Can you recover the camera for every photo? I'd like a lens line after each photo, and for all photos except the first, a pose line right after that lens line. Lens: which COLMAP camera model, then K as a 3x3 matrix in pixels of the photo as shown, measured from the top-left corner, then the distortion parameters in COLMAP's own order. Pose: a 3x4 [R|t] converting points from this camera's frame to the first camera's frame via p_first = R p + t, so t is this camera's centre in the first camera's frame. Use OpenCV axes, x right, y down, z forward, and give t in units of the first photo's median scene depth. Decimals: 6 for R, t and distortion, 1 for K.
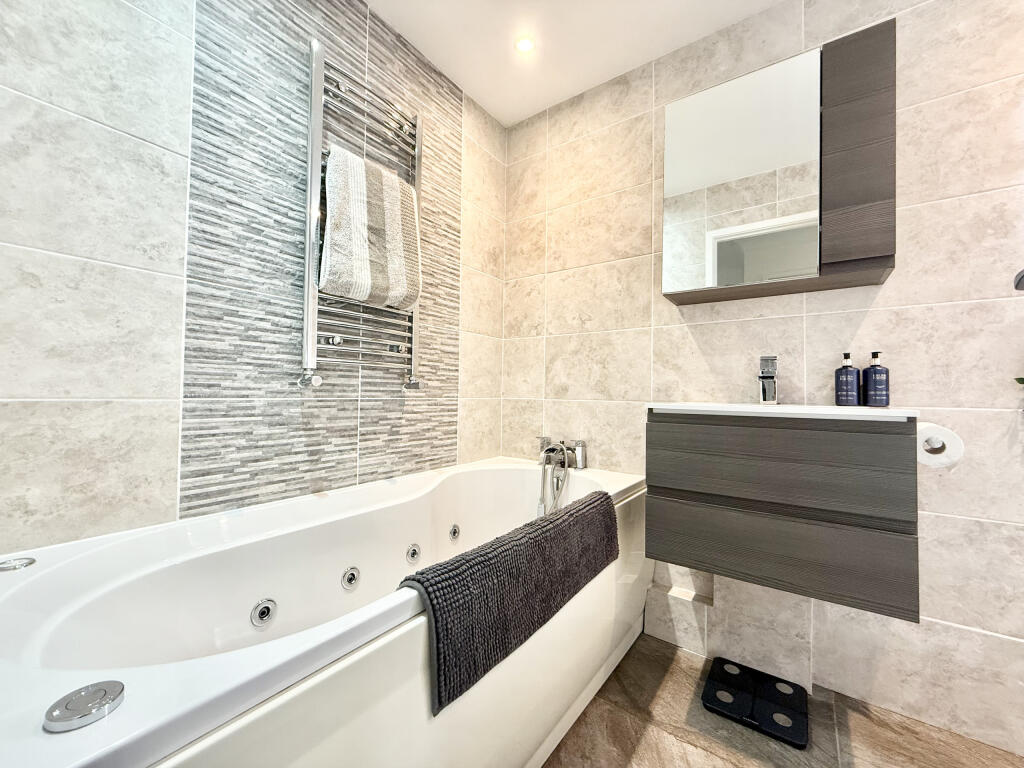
lens RADIAL K [[408.4, 0, 511.5], [0, 408.4, 384.3], [0, 0, 1]] dist [-0.003127, -0.000010]
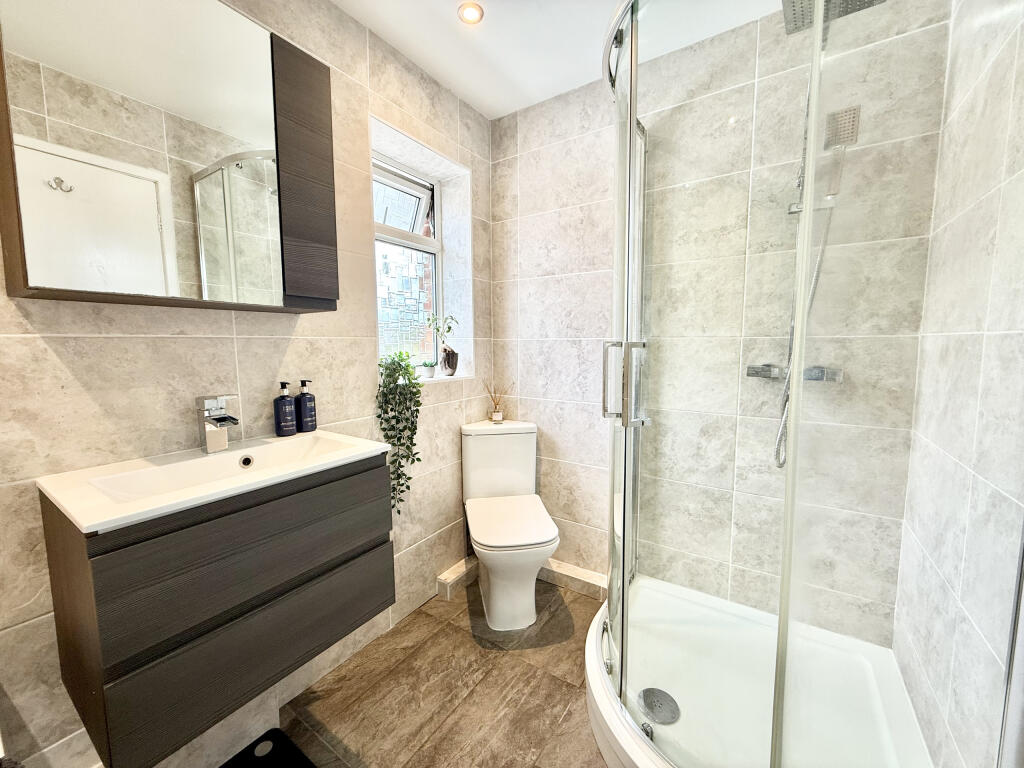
lens RADIAL K [[408.4, 0, 510.1], [0, 408.4, 384.5], [0, 0, 1]] dist [-0.003127, -0.000010]
pose [[-0.028916, -0.116792, 0.992735, -0.168989], [-0.024728, 0.992930, 0.116094, -0.197633], [-0.999276, -0.021192, -0.031599, 0.480944]]
